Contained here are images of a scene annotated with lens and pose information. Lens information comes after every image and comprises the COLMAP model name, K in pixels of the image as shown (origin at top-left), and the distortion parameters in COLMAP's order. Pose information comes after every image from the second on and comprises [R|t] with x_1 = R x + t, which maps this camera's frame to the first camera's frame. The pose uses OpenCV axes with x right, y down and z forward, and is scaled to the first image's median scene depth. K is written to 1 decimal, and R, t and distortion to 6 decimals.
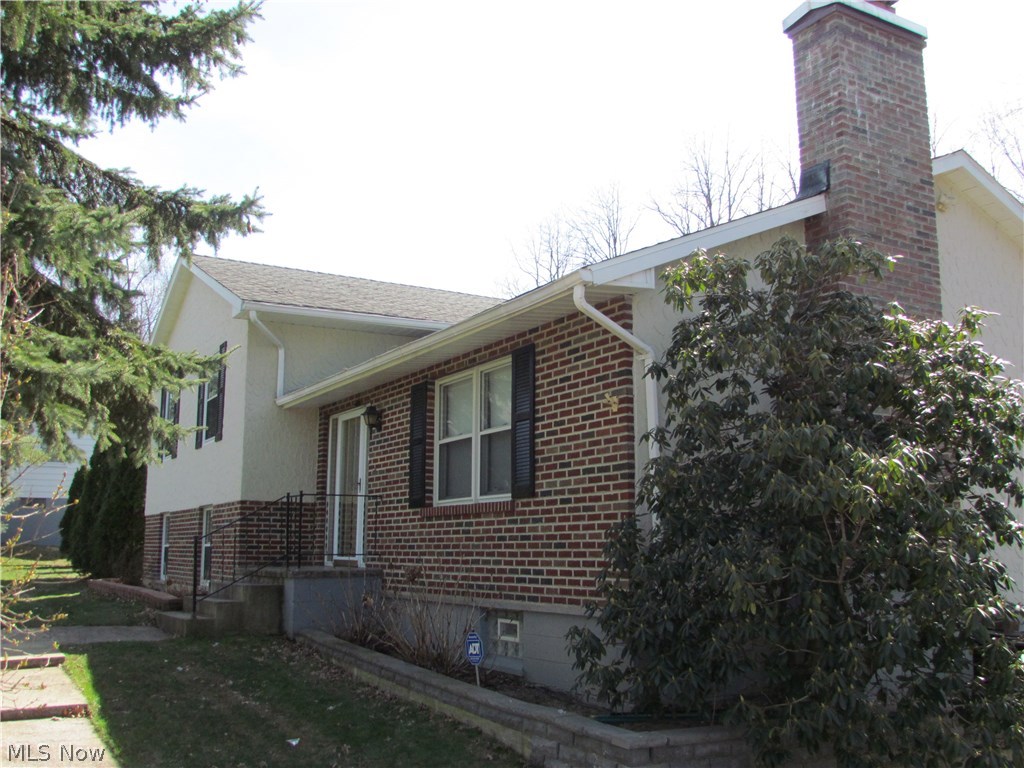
lens RADIAL K [[982.4, 0, 514.6], [0, 982.4, 392.6], [0, 0, 1]] dist [-0.001861, 0.000000]
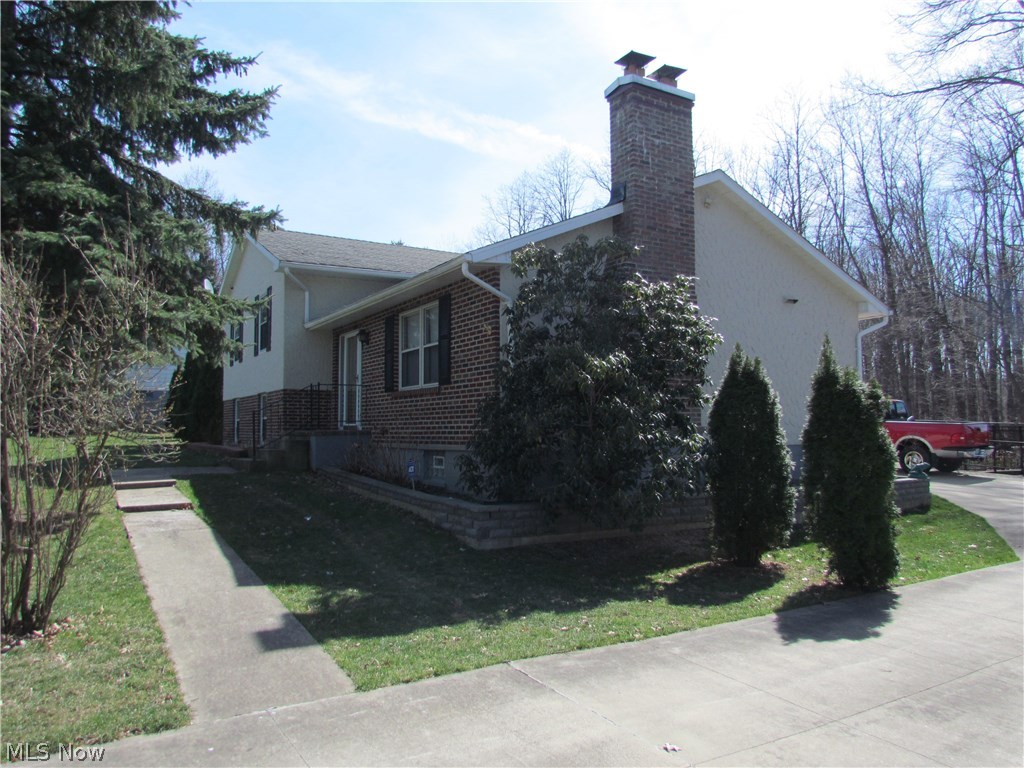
lens RADIAL K [[725.8, 0, 505.9], [0, 725.8, 378.9], [0, 0, 1]] dist [0.025332, -0.012391]
pose [[0.999932, -0.005942, 0.010047, 0.101733], [0.005001, 0.995820, 0.091202, -0.016970], [-0.010547, -0.091146, 0.995782, -0.251081]]
